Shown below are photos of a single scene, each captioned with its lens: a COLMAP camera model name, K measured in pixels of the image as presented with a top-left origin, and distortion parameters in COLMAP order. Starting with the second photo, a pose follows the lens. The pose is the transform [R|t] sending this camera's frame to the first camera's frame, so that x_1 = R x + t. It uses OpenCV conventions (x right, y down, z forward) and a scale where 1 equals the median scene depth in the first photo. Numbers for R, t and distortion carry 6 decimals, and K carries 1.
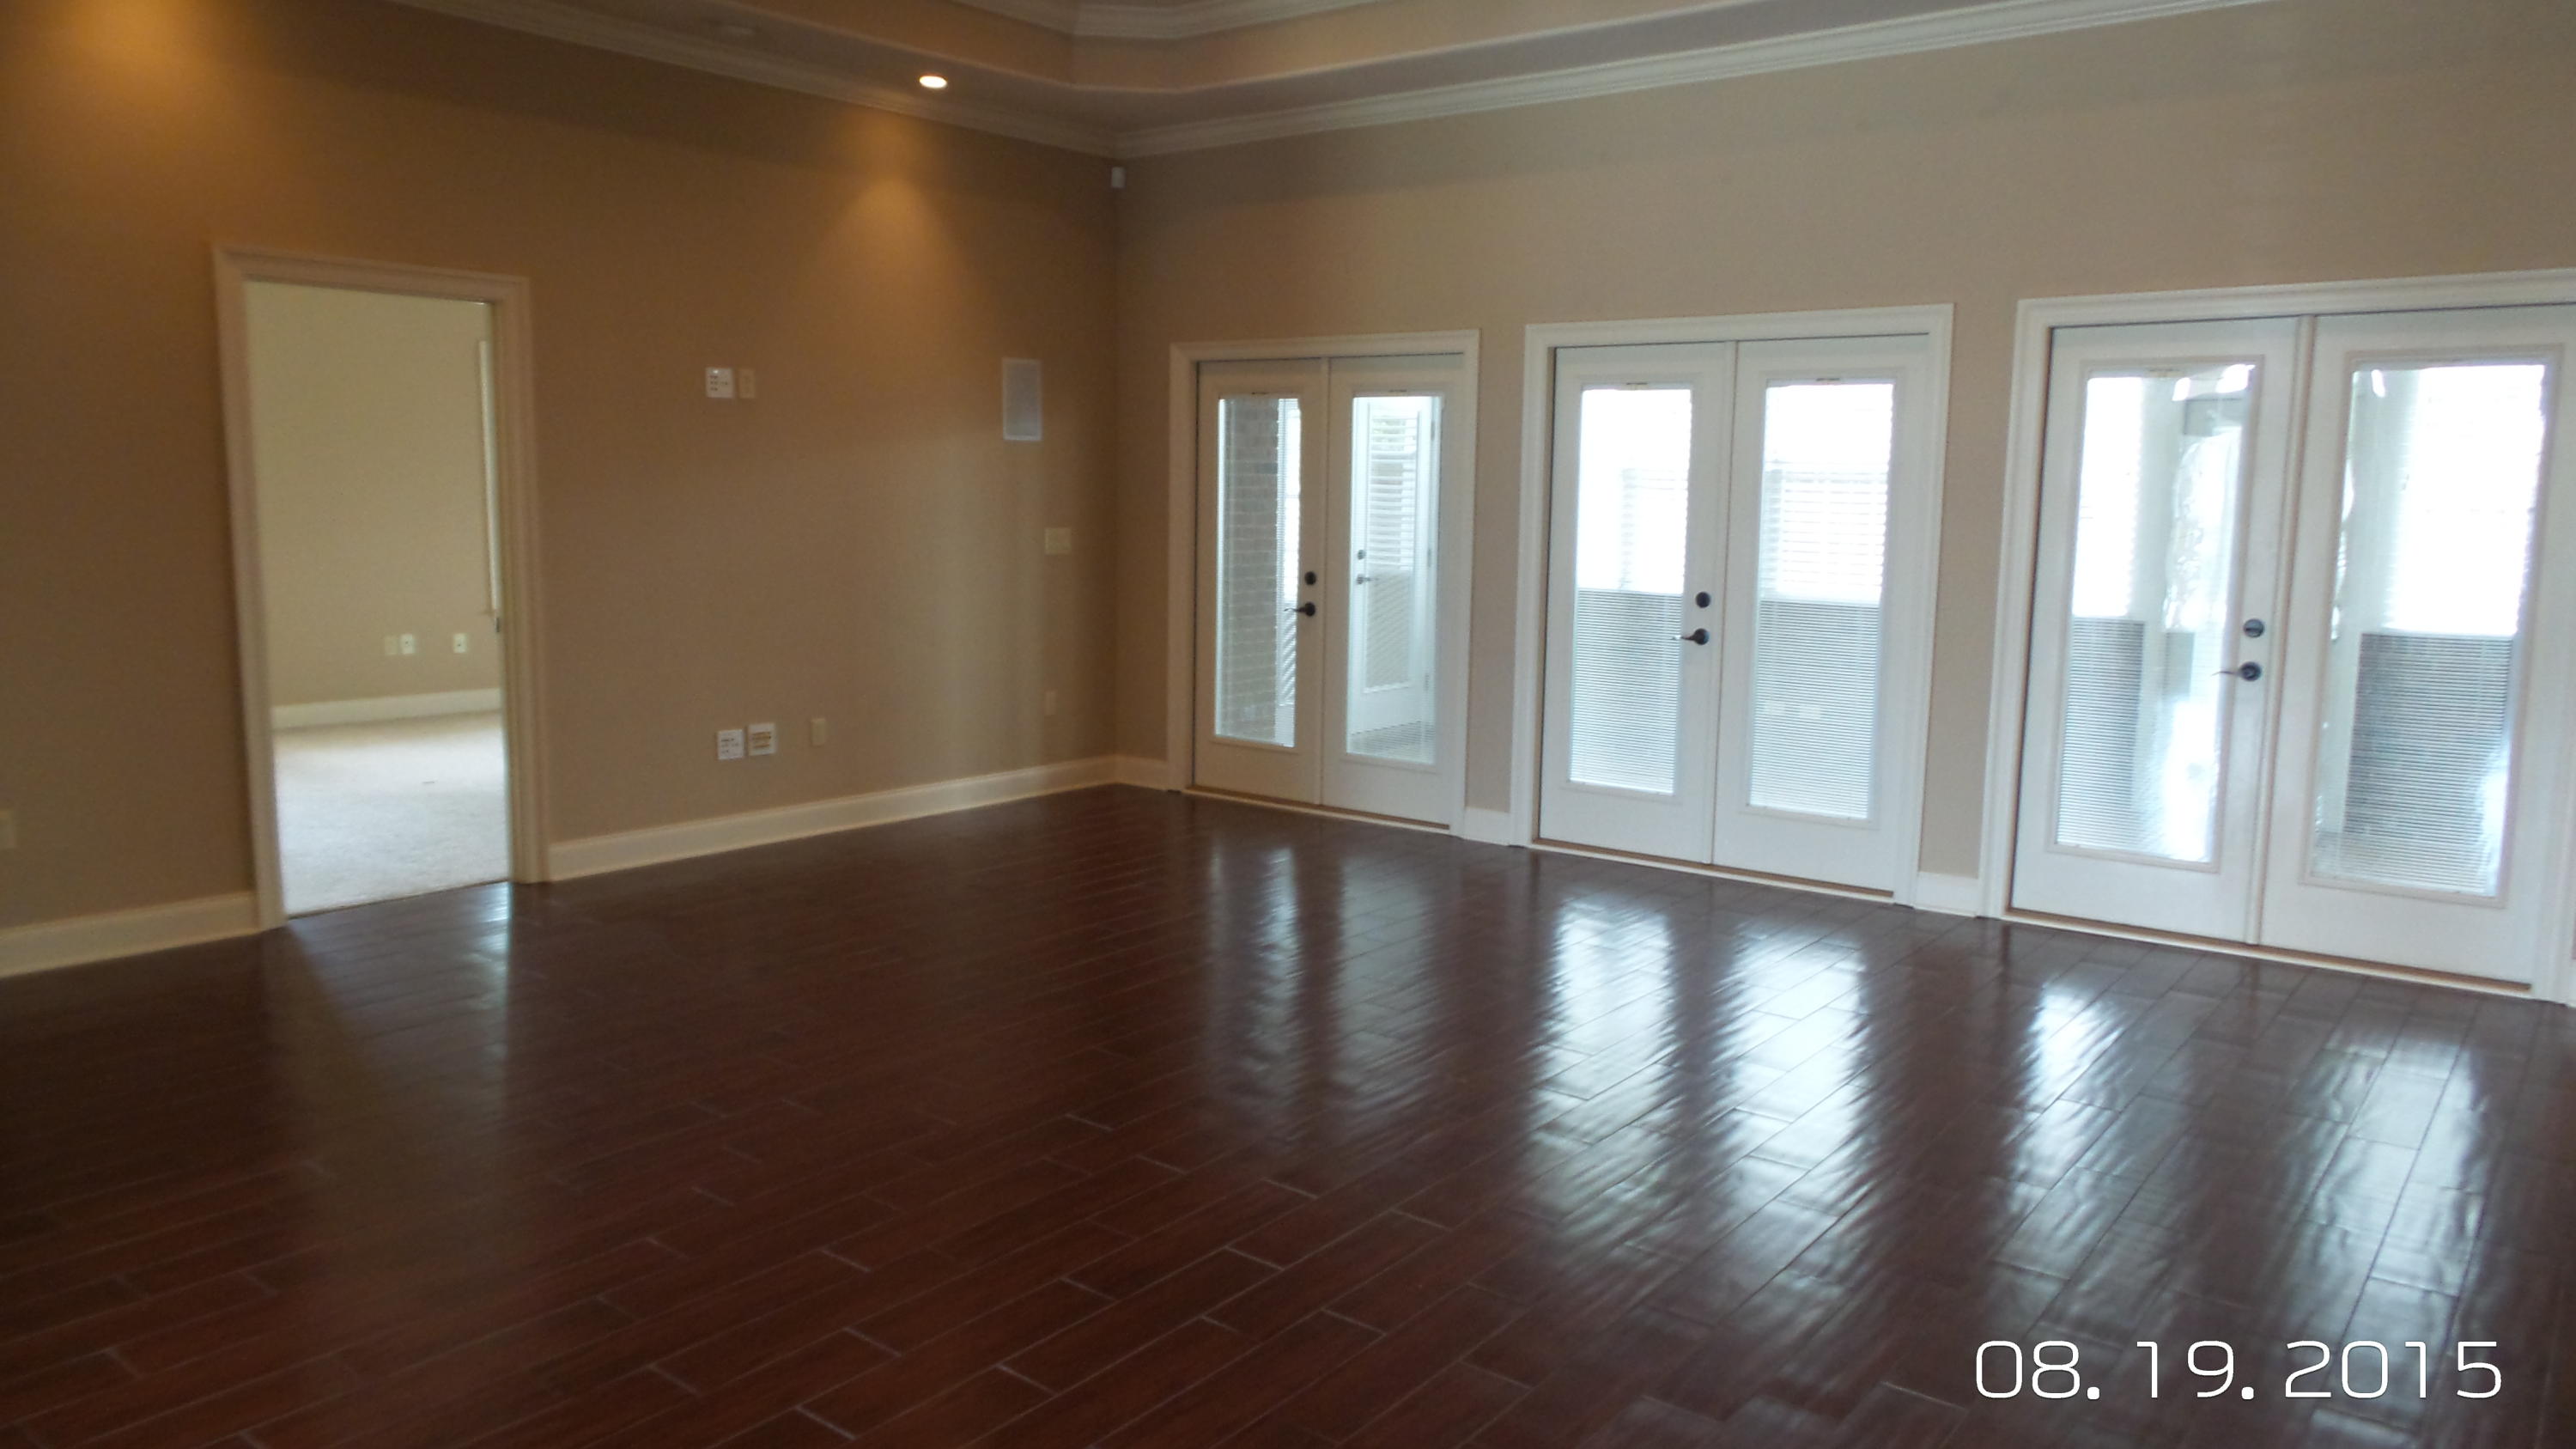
lens RADIAL K [[1784.8, 0, 1287.9], [0, 1784.8, 746.2], [0, 0, 1]] dist [0.003615, -0.000986]
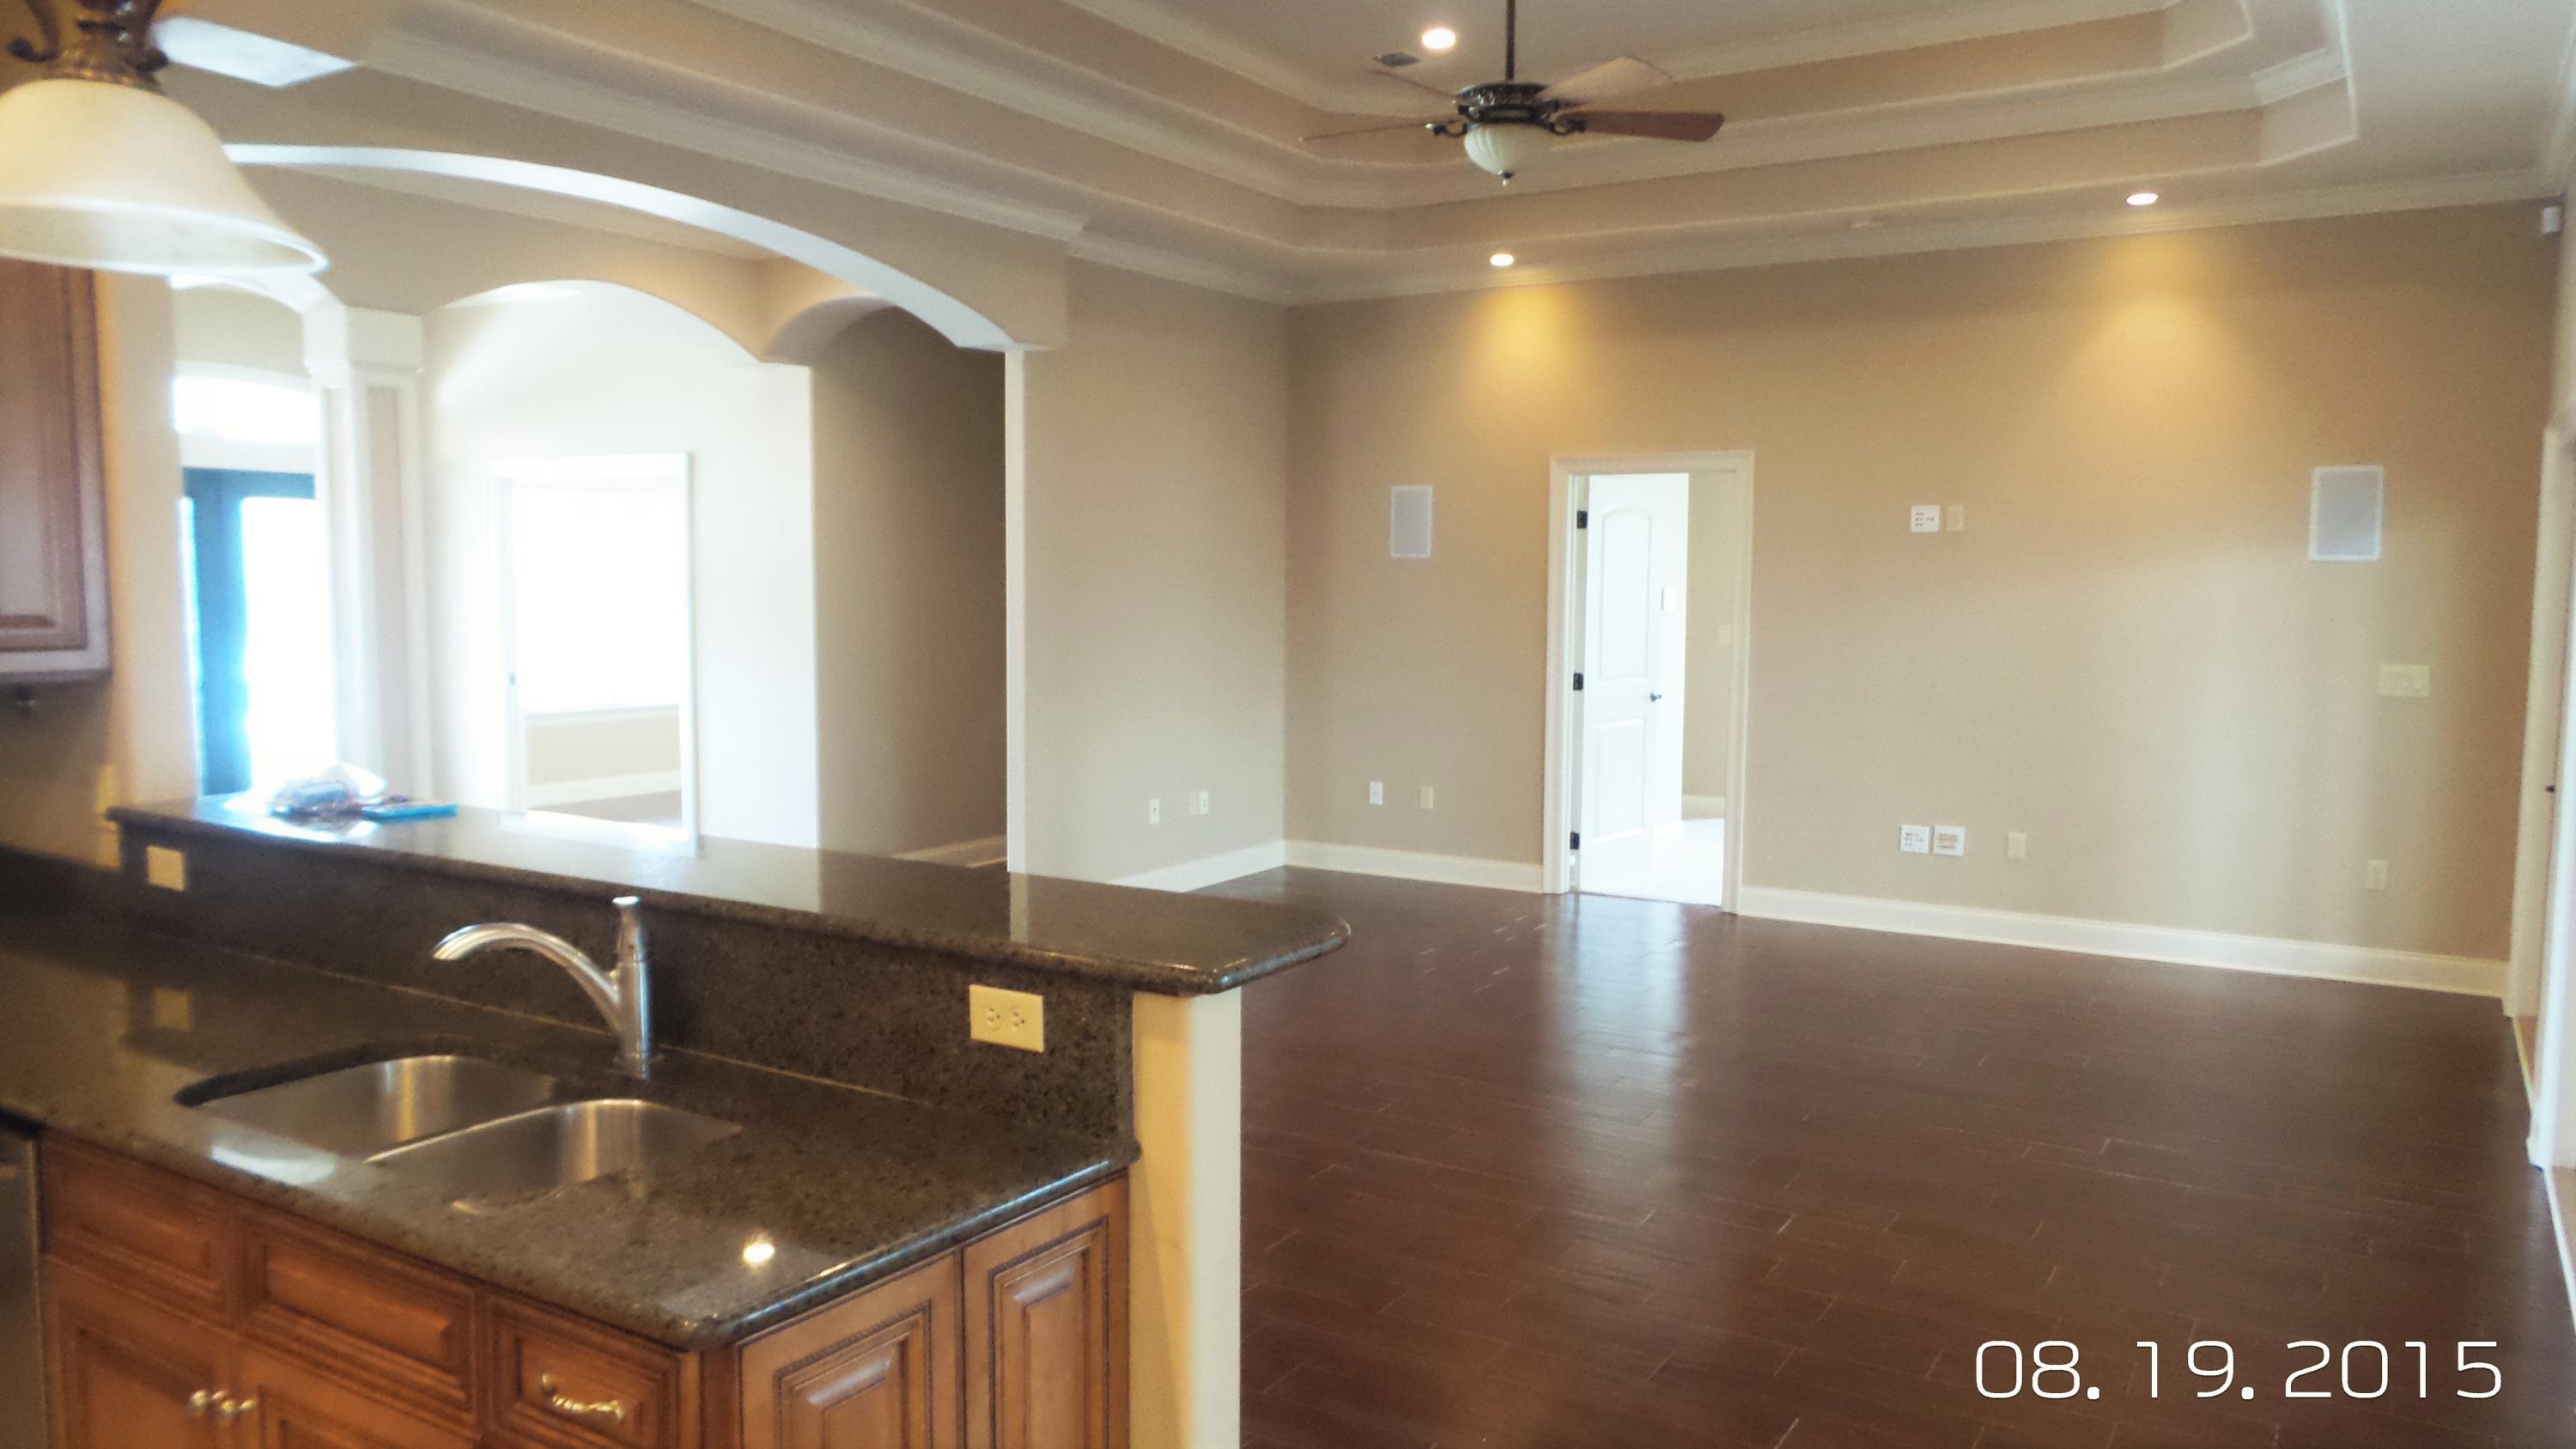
lens RADIAL K [[1784.8, 0, 1287.9], [0, 1784.8, 746.2], [0, 0, 1]] dist [0.003615, -0.000986]
pose [[0.107005, 0.078327, -0.991168, 0.751893], [-0.152959, 0.986321, 0.061431, -0.067105], [0.982422, 0.145035, 0.117523, 0.475684]]
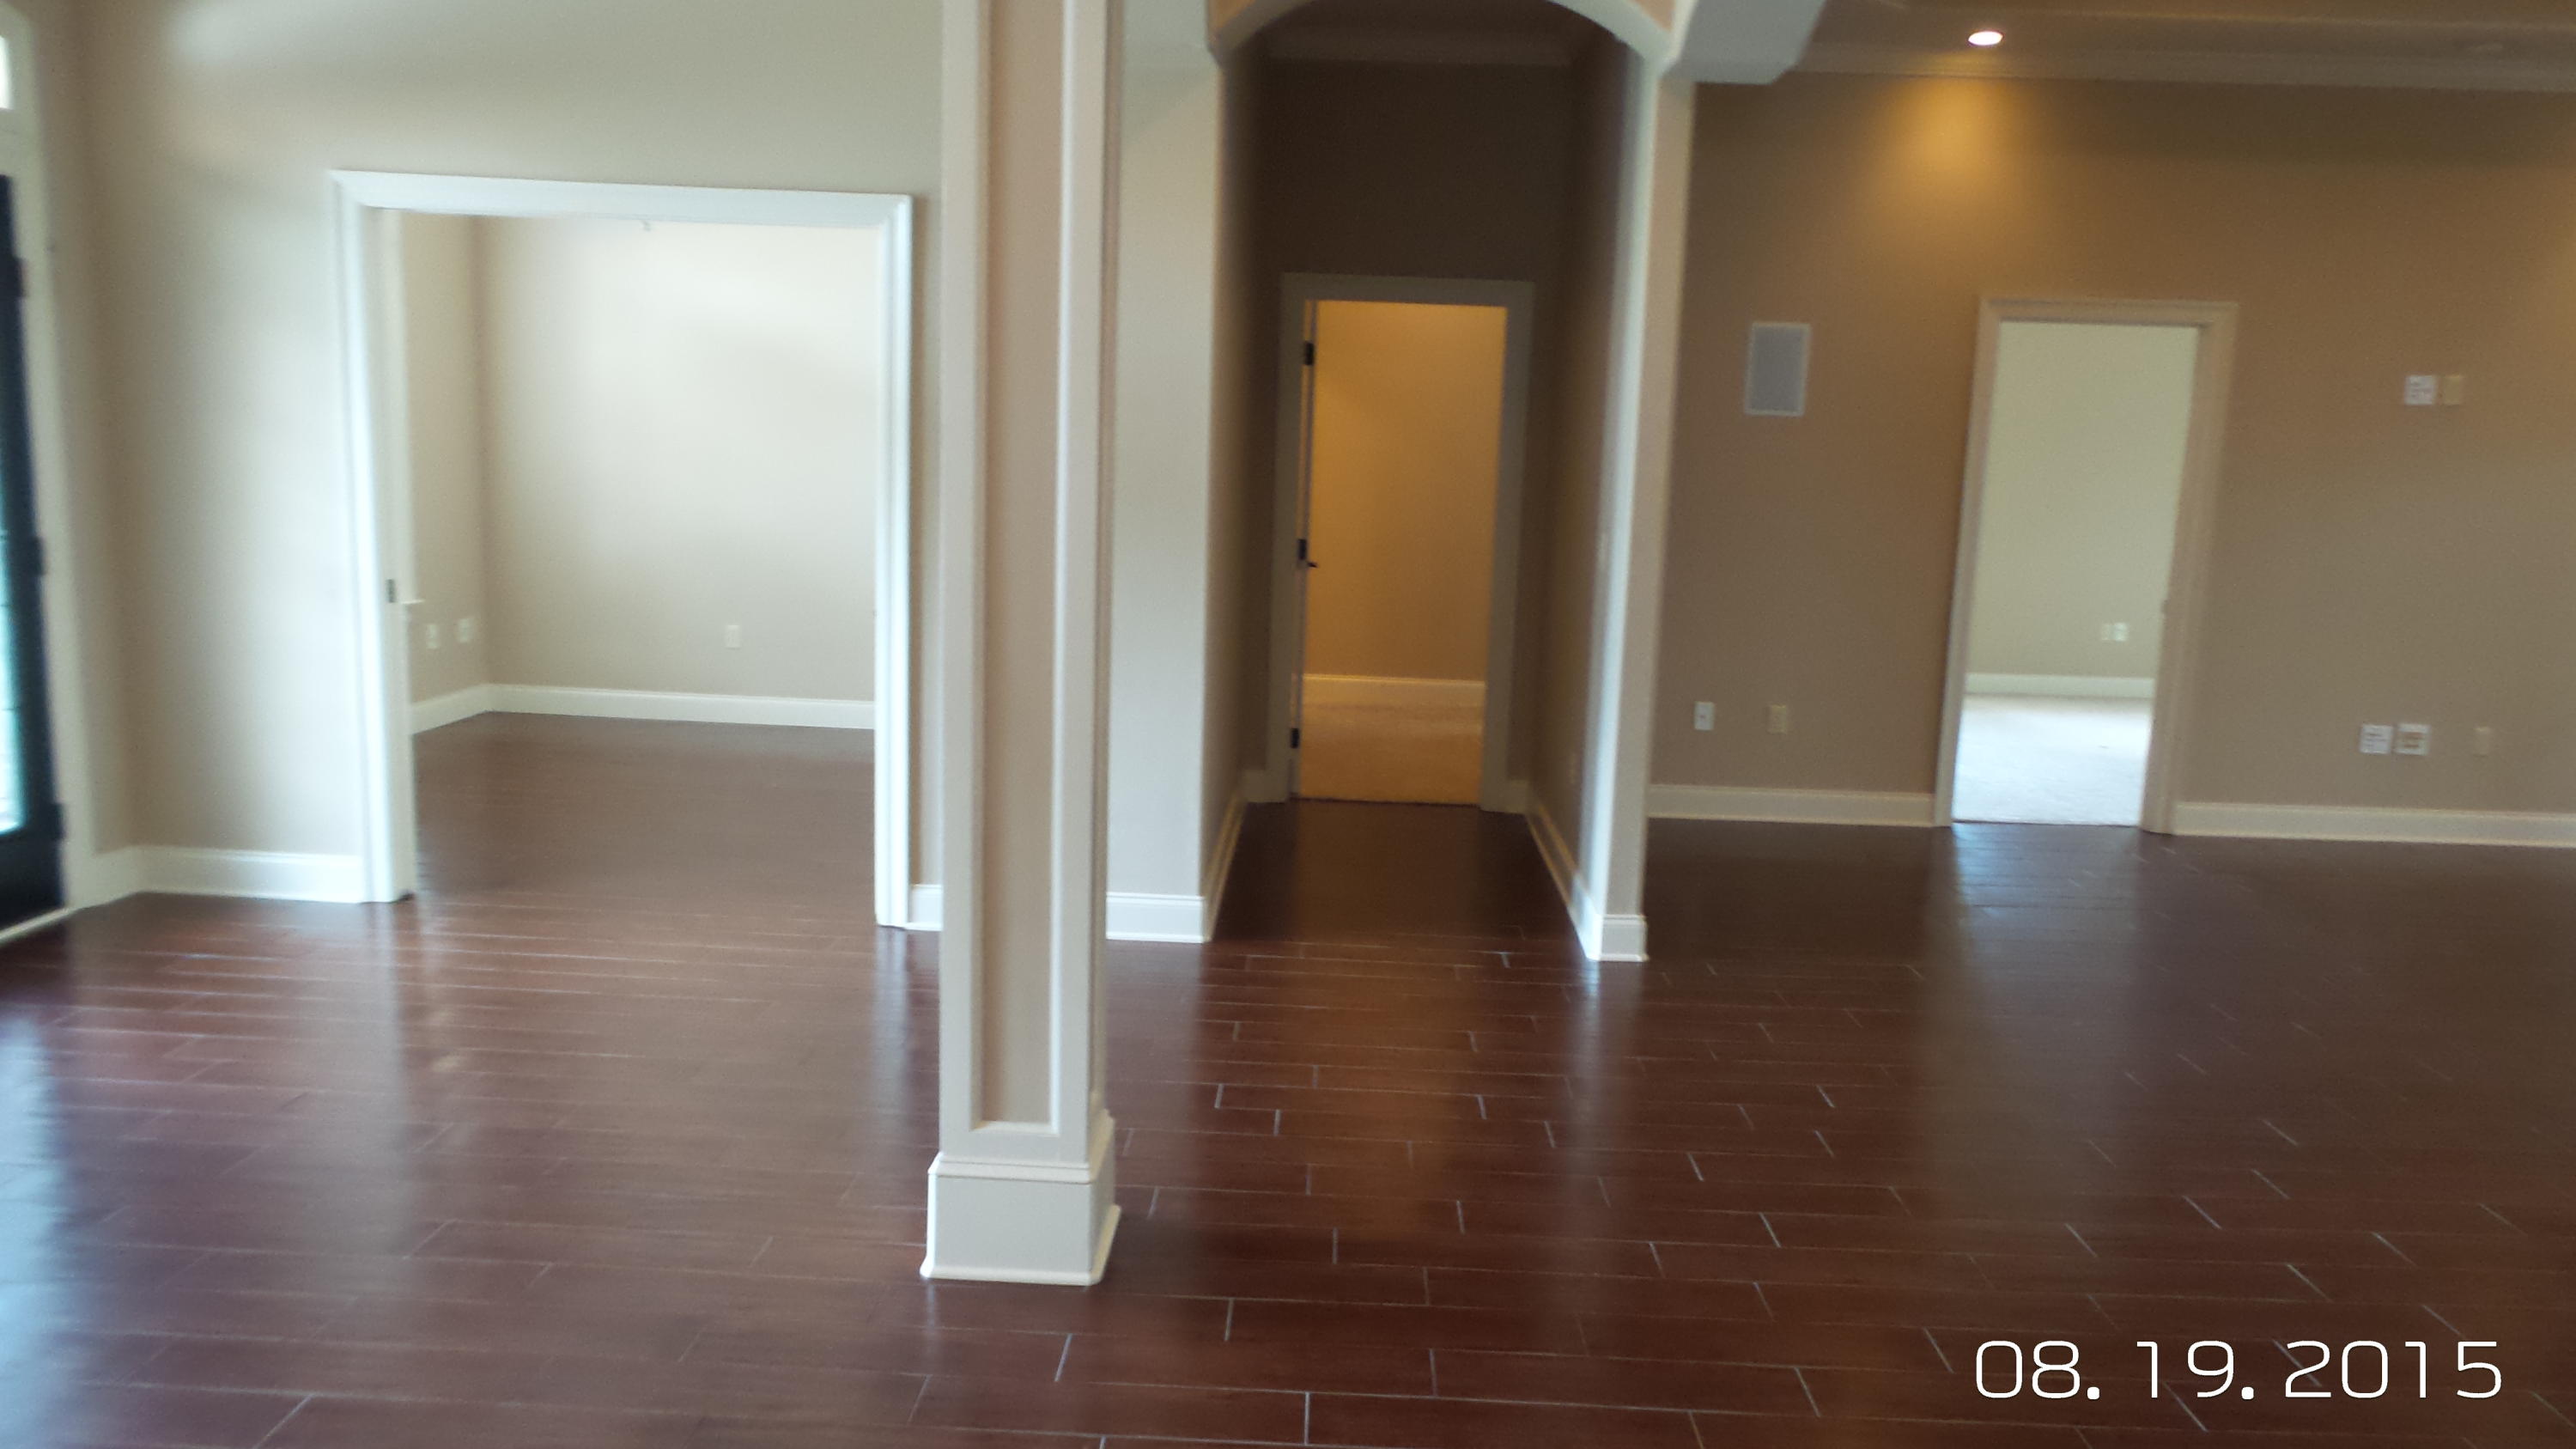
lens RADIAL K [[1784.8, 0, 1287.9], [0, 1784.8, 746.2], [0, 0, 1]] dist [0.003615, -0.000986]
pose [[0.597561, 0.128833, -0.791406, 0.131539], [-0.136856, 0.988912, 0.057650, 0.029614], [0.790058, 0.073860, 0.608567, -0.129269]]
